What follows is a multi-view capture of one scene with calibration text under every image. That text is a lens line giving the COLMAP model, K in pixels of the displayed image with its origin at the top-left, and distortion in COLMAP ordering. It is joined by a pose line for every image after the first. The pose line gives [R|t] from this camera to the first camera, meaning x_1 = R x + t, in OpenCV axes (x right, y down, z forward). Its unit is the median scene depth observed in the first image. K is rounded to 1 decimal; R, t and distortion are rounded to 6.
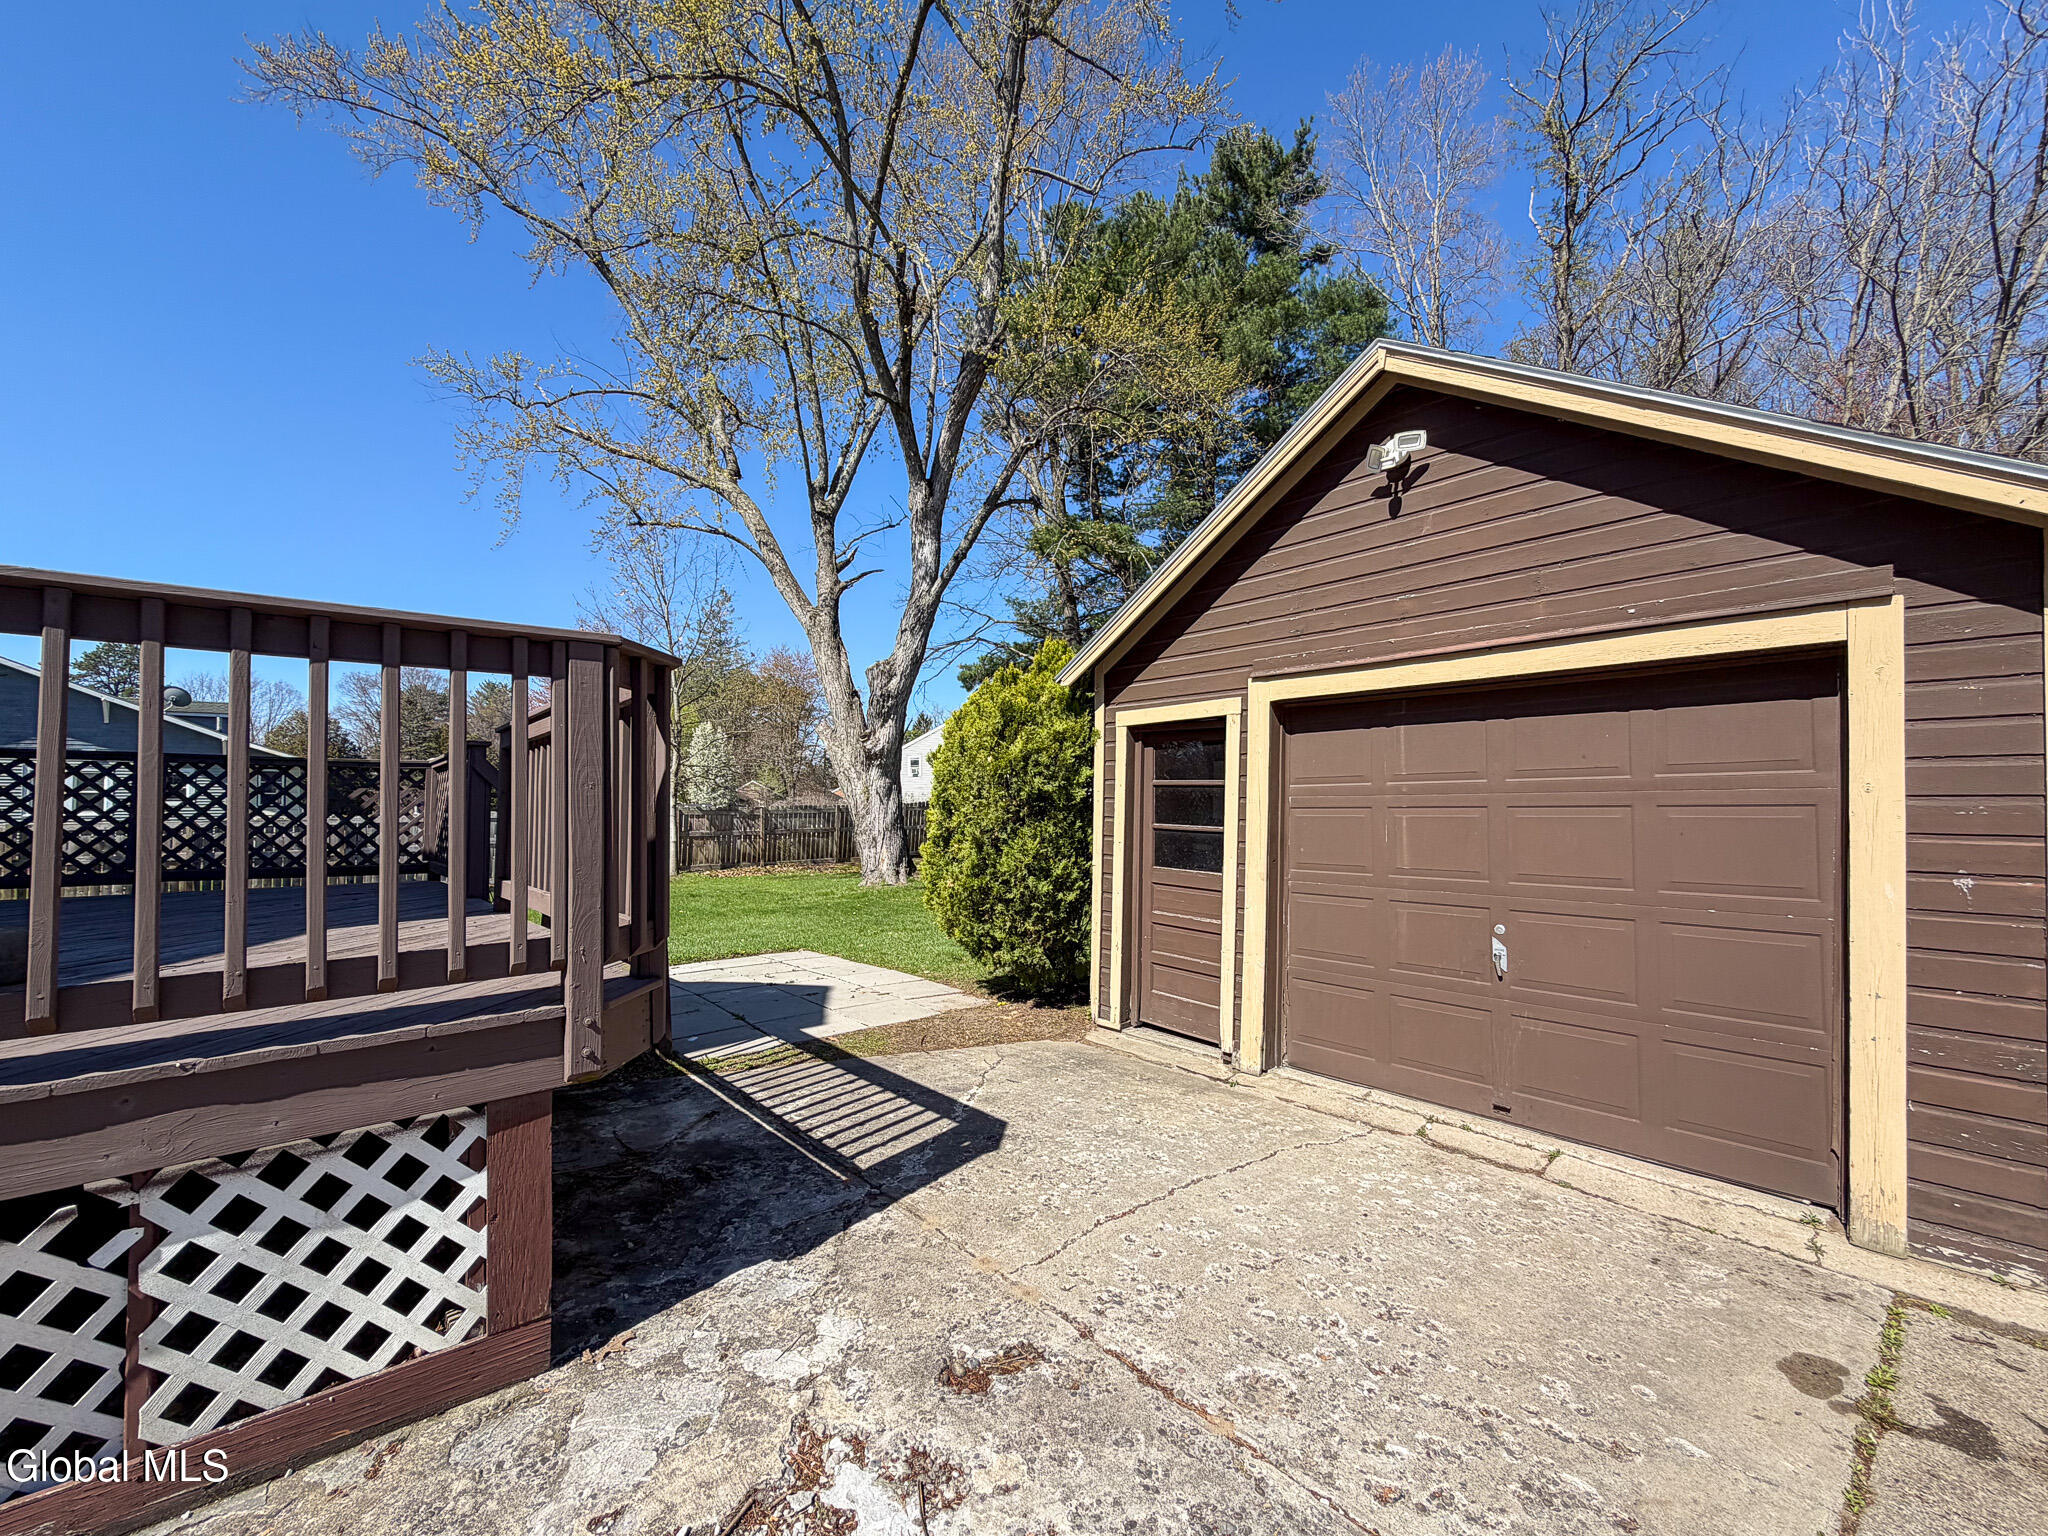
lens RADIAL K [[836.4, 0, 1035.2], [0, 836.4, 791.9], [0, 0, 1]] dist [-0.000825, -0.000586]
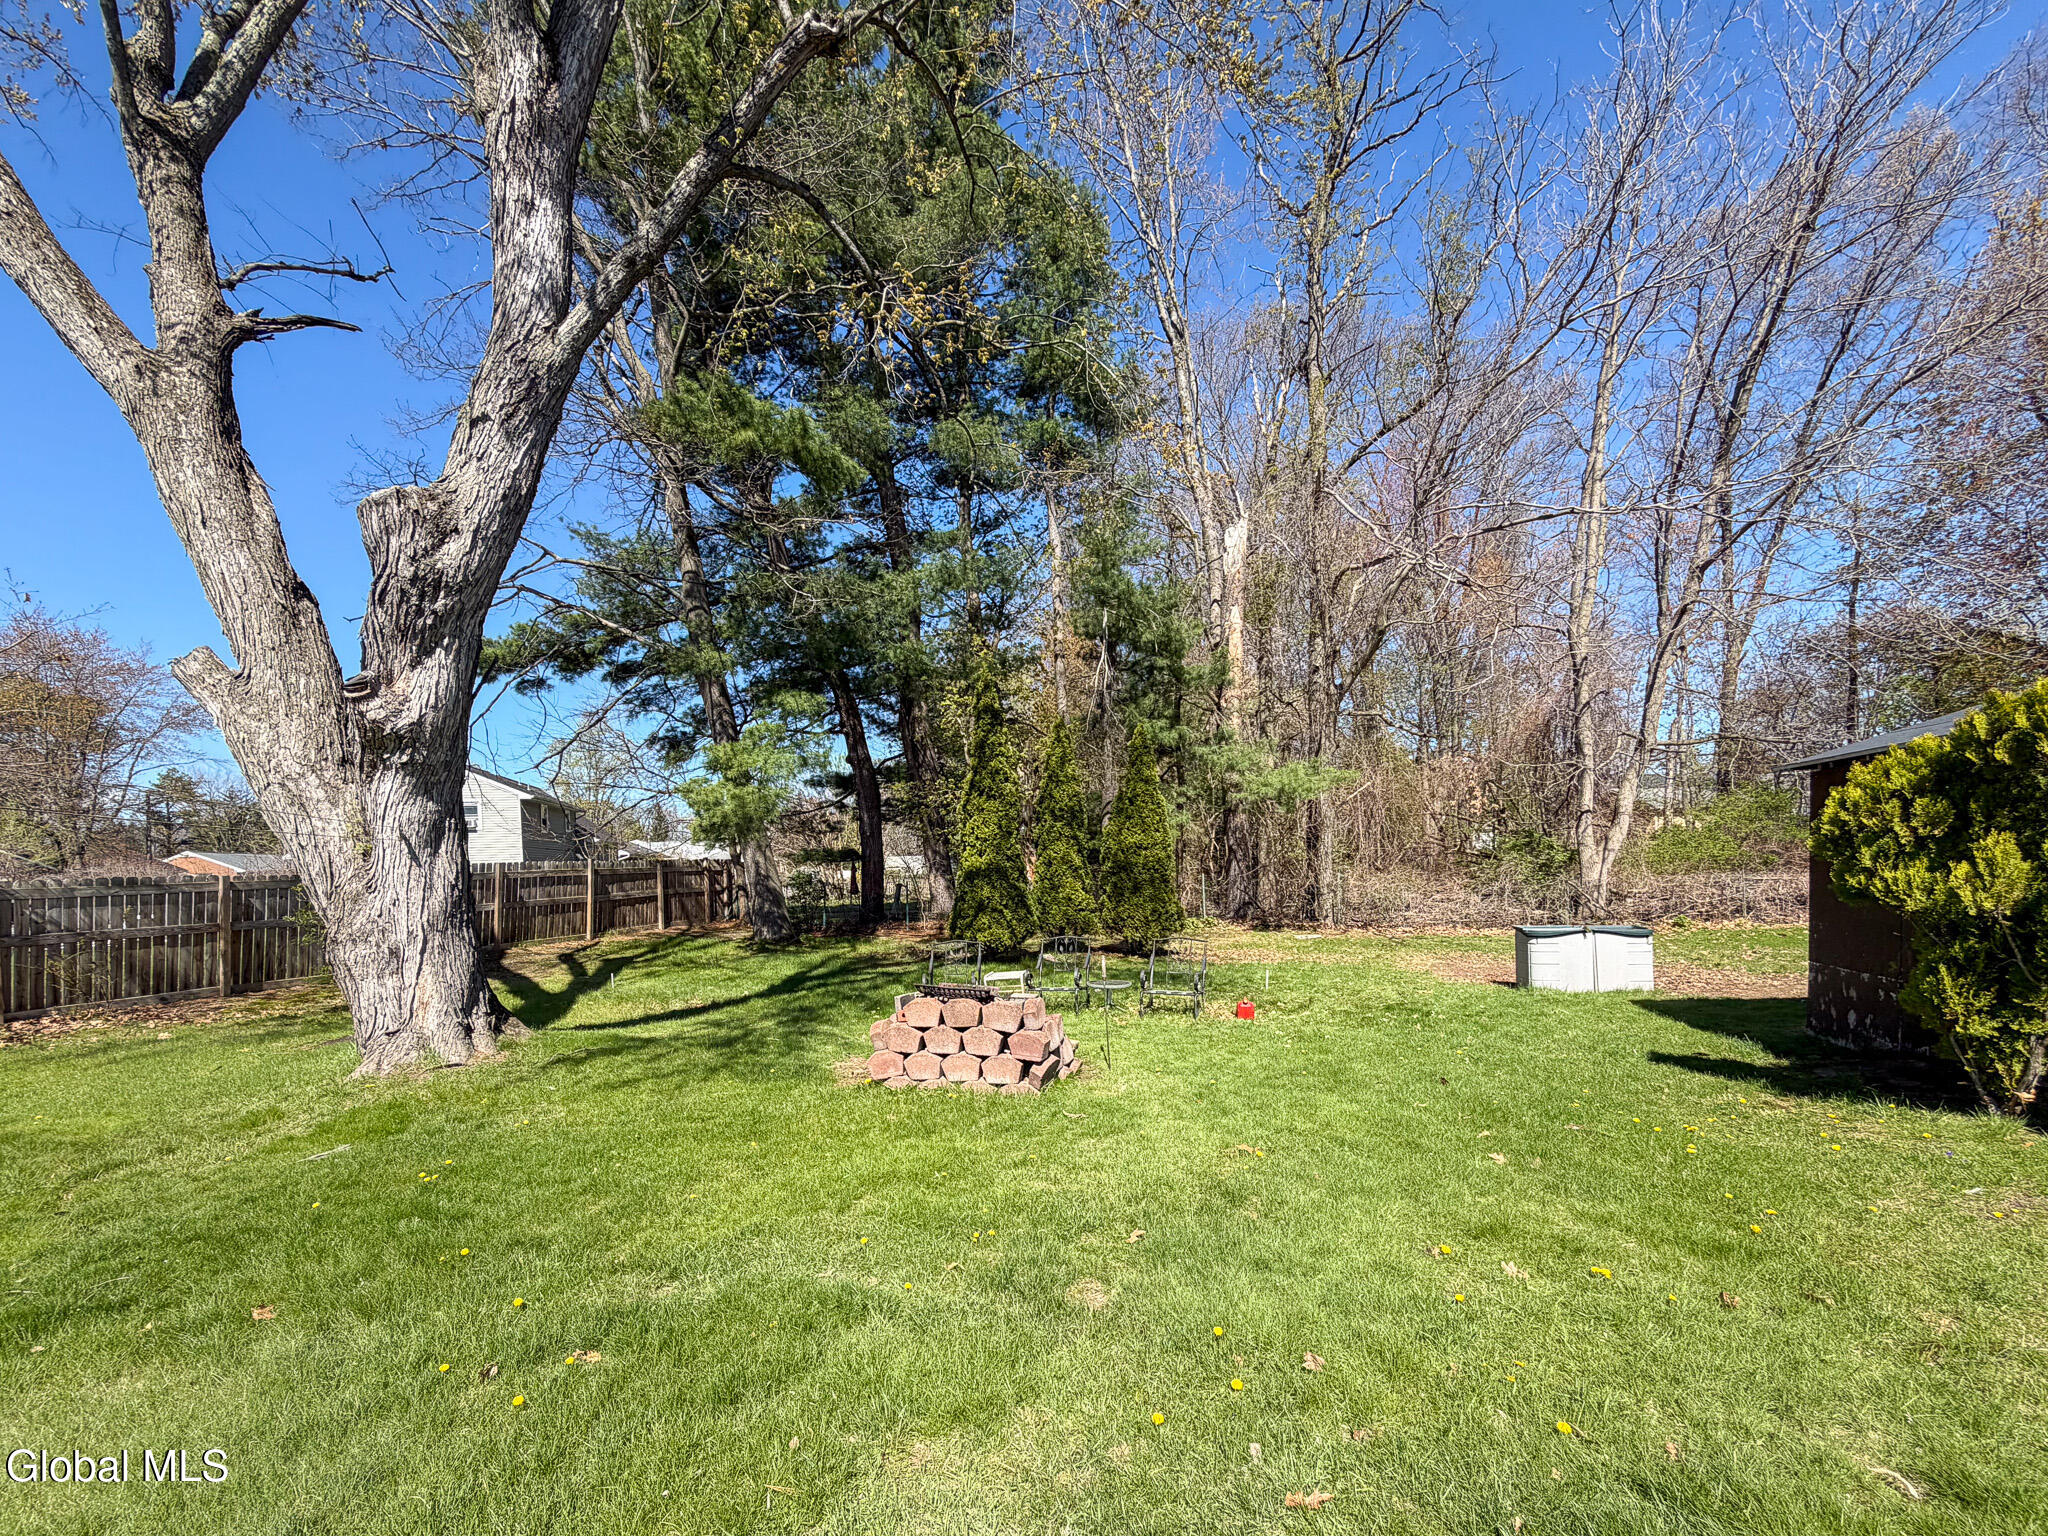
lens RADIAL K [[836.4, 0, 994.3], [0, 836.4, 889.6], [0, 0, 1]] dist [-0.000825, -0.000586]
pose [[0.851449, -0.033413, 0.523372, -0.442722], [0.013666, 0.999043, 0.041549, 0.038188], [-0.524259, -0.028225, 0.851091, 1.447163]]
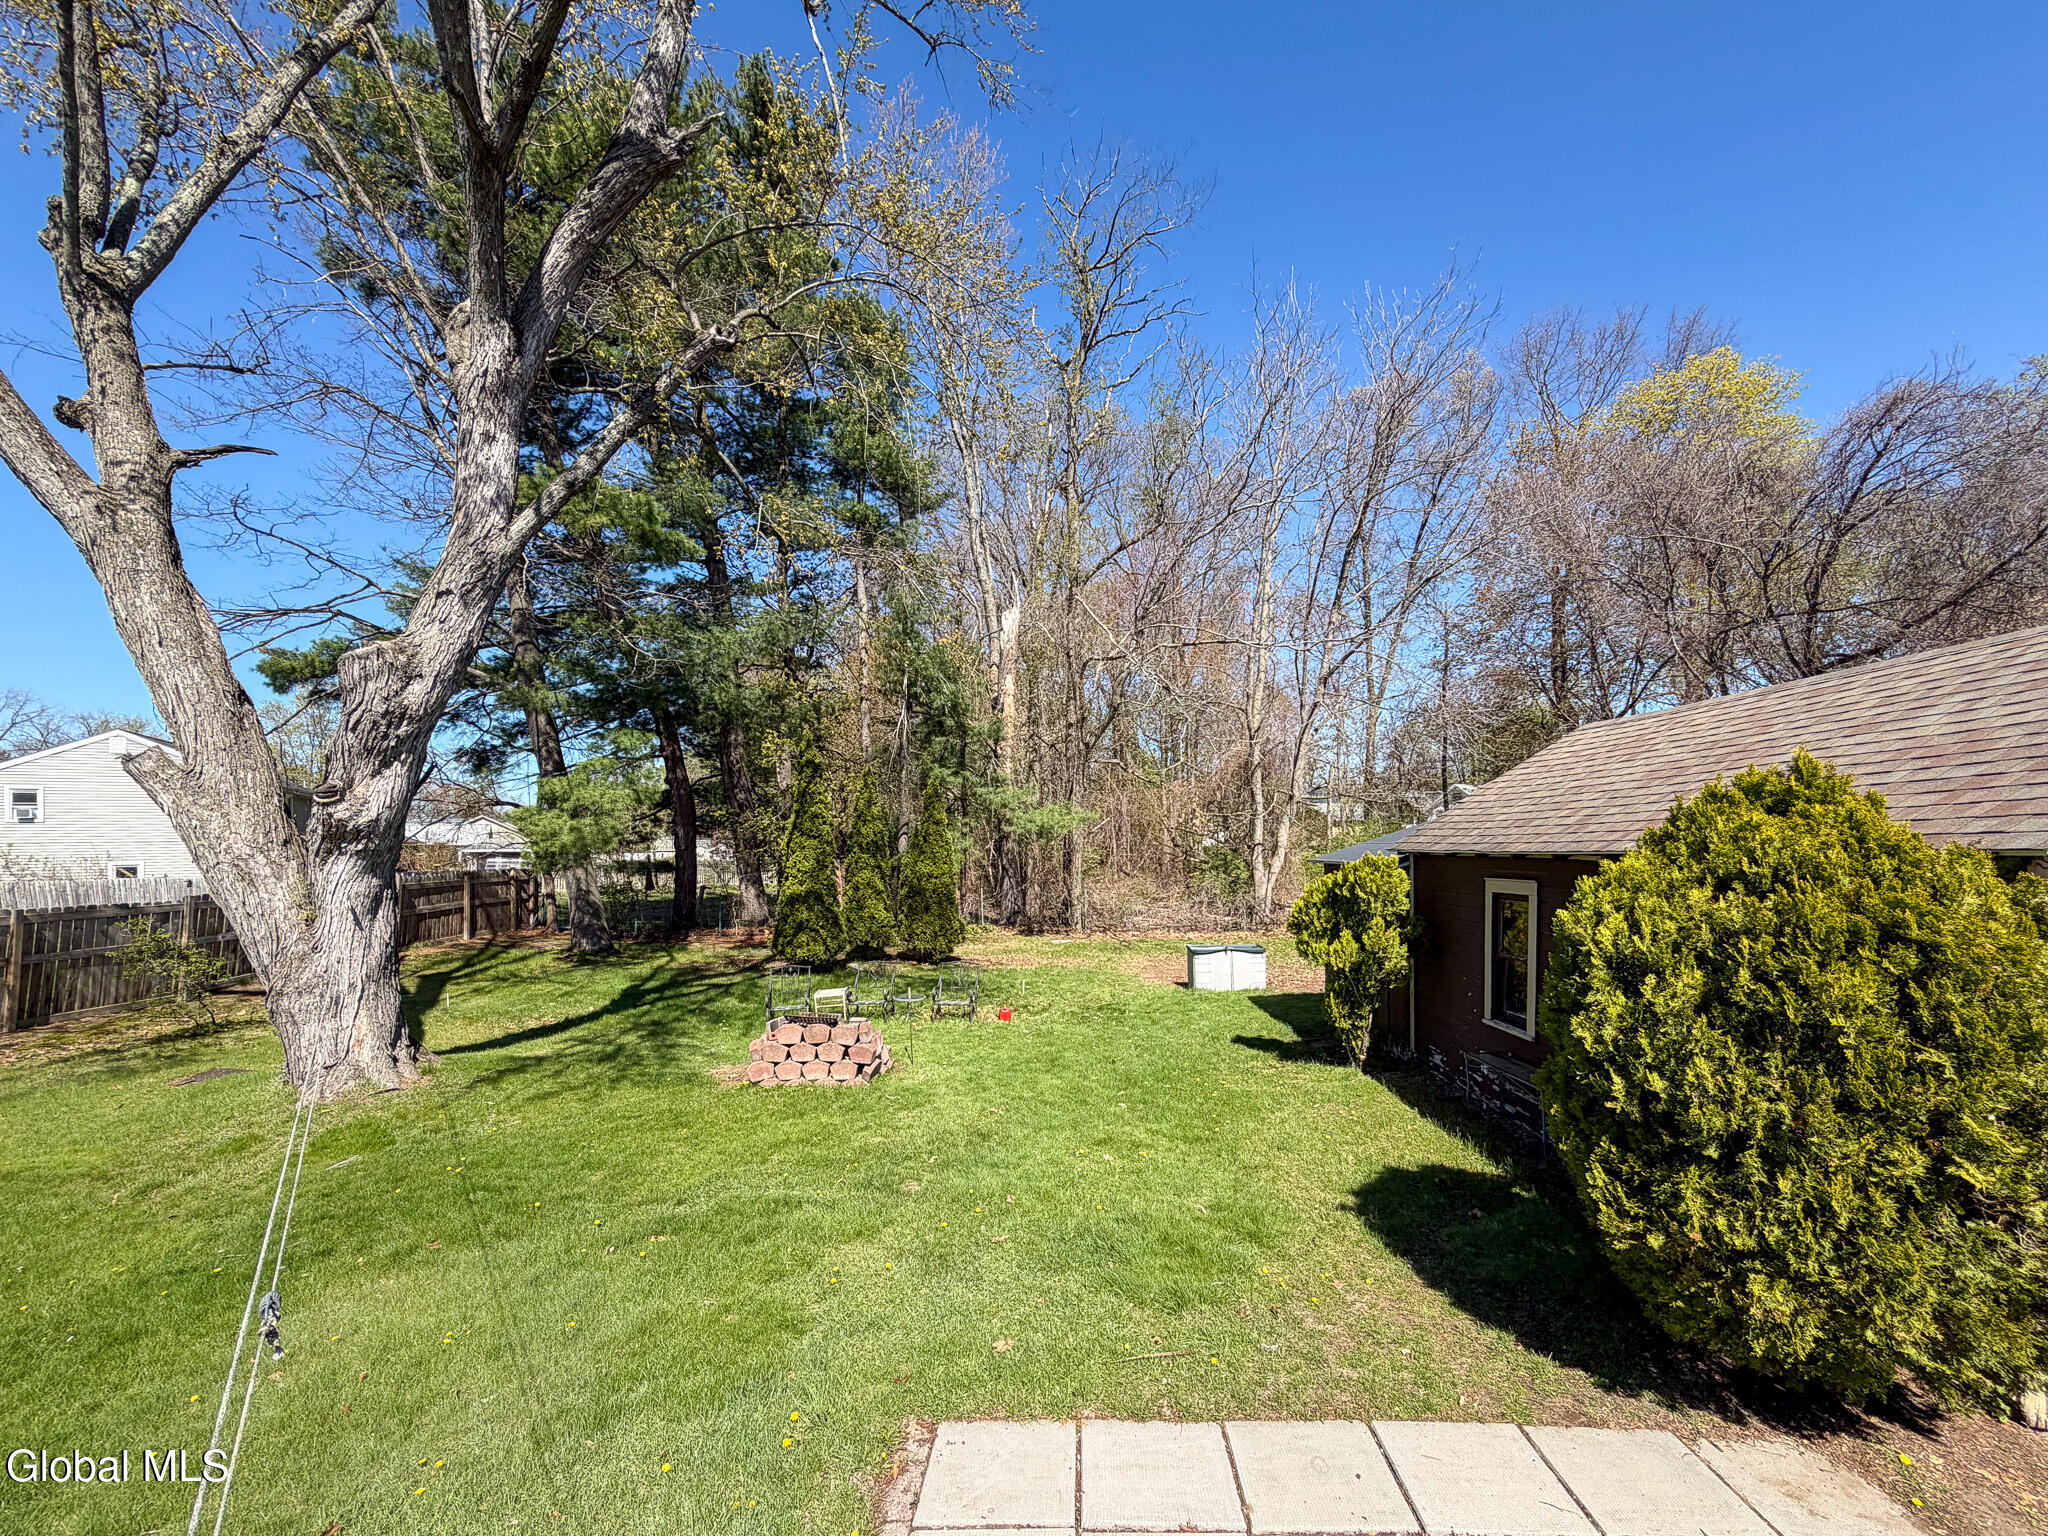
lens RADIAL K [[836.4, 0, 1016.8], [0, 836.4, 831.9], [0, 0, 1]] dist [-0.000825, -0.000586]
pose [[0.674204, 0.003375, 0.738538, -0.807352], [-0.007340, 0.999971, 0.002131, -0.132801], [-0.738509, -0.006857, 0.674209, 1.057878]]
